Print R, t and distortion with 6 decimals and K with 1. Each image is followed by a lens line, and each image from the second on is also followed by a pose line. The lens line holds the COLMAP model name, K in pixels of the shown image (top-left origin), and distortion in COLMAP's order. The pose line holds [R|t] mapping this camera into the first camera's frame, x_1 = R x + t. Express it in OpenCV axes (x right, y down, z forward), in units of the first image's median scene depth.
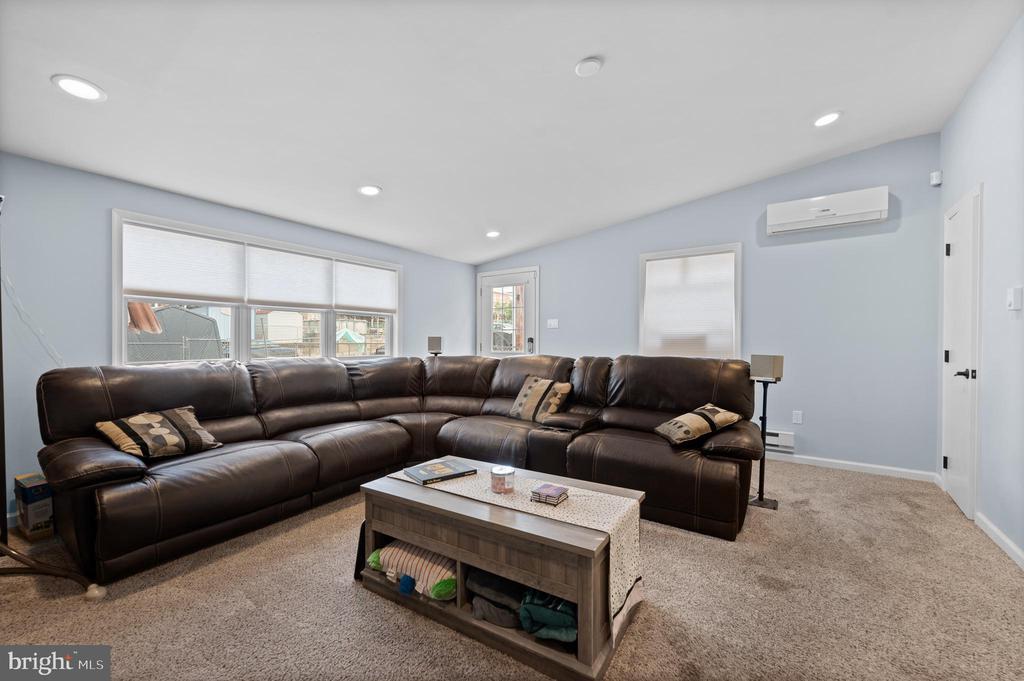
lens RADIAL K [[416.1, 0, 512.6], [0, 416.1, 343.2], [0, 0, 1]] dist [-0.001173, -0.000788]
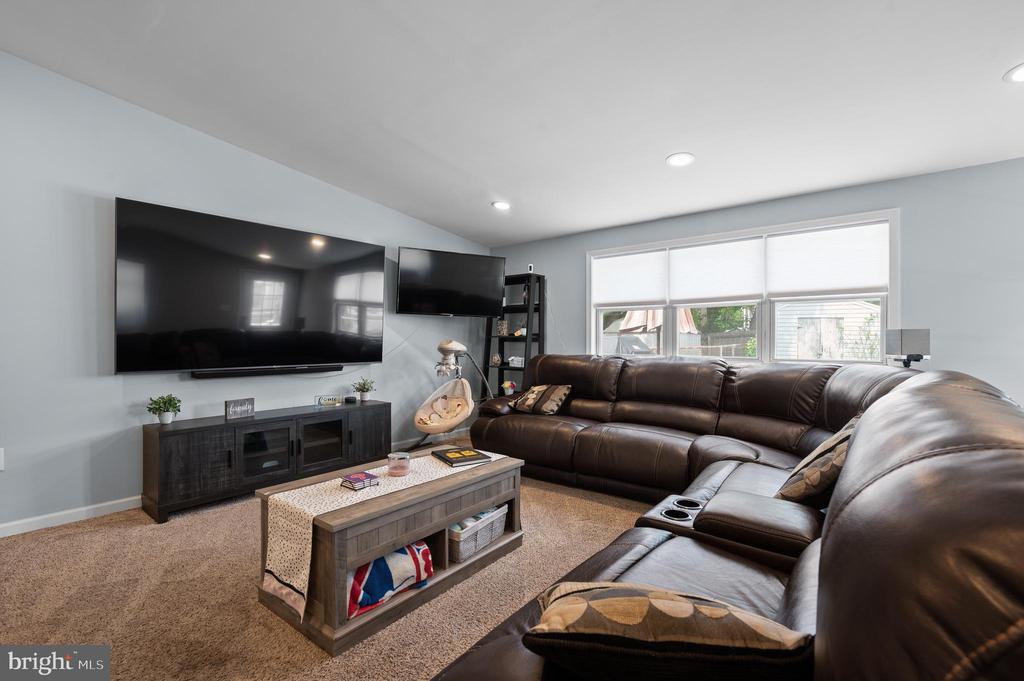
lens RADIAL K [[467.3, 0, 513.7], [0, 467.3, 340.1], [0, 0, 1]] dist [0.000113, 0.000578]
pose [[-0.104510, 0.001145, -0.994523, 0.622210], [0.000608, 0.999999, 0.001088, -0.003525], [0.994524, -0.000491, -0.104510, 0.746752]]
